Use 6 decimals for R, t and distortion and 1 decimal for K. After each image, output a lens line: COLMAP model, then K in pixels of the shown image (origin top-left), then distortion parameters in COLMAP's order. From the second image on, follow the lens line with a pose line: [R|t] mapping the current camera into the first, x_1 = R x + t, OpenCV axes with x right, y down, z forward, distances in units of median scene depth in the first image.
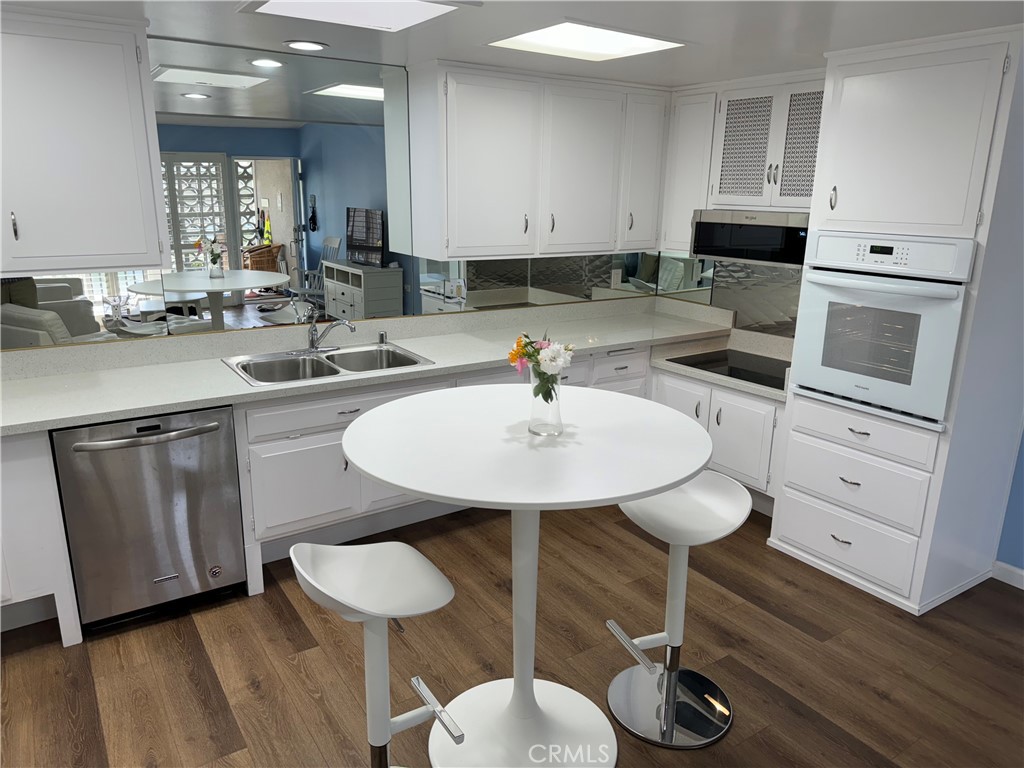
lens RADIAL K [[730.7, 0, 509.2], [0, 730.7, 385.3], [0, 0, 1]] dist [0.052364, -0.096068]
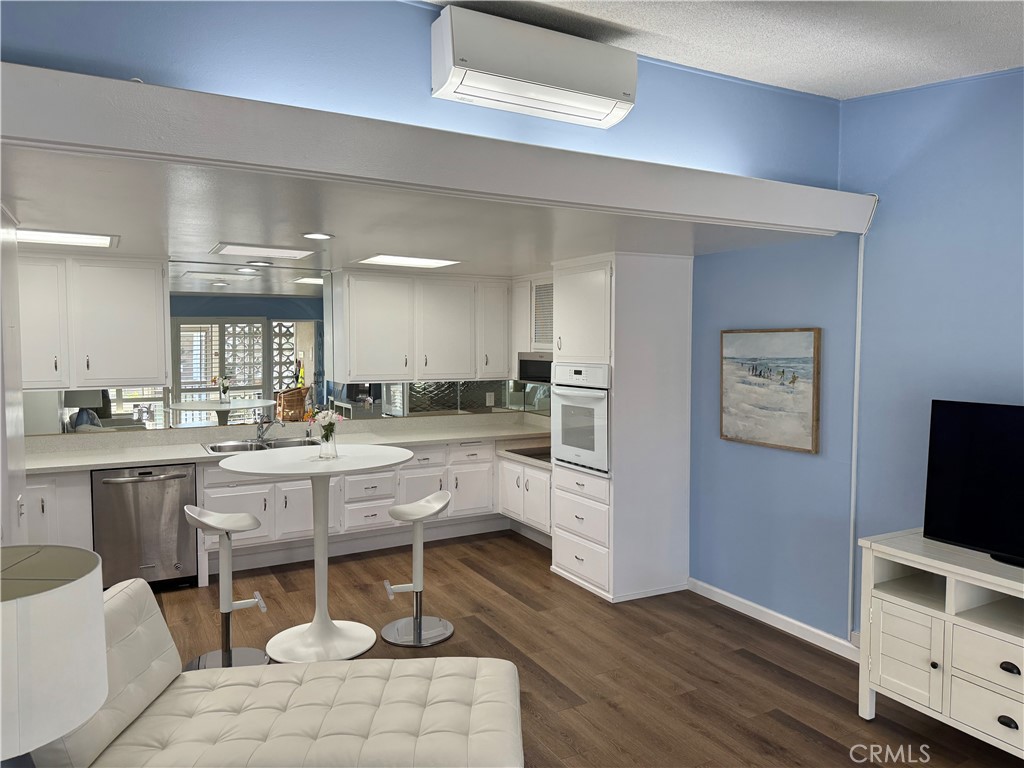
lens RADIAL K [[719.2, 0, 508.5], [0, 719.2, 368.6], [0, 0, 1]] dist [0.047774, -0.006383]
pose [[0.996713, -0.006826, -0.080725, 0.428355], [-0.011406, 0.974697, -0.223239, 0.161656], [0.080206, 0.223426, 0.971415, -0.564718]]
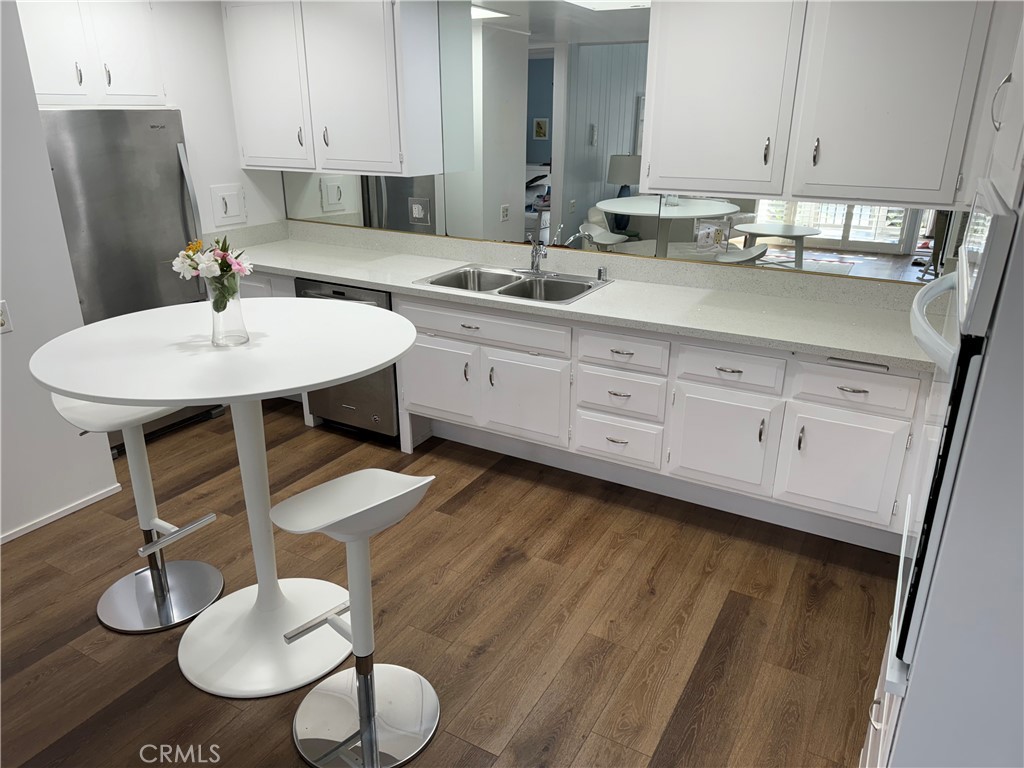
lens RADIAL K [[719.2, 0, 508.5], [0, 719.2, 368.6], [0, 0, 1]] dist [0.047774, -0.006383]
pose [[0.451084, 0.283847, -0.846141, 0.676207], [-0.234369, 0.952477, 0.194575, -0.117052], [0.861159, 0.110540, 0.496172, 0.524281]]
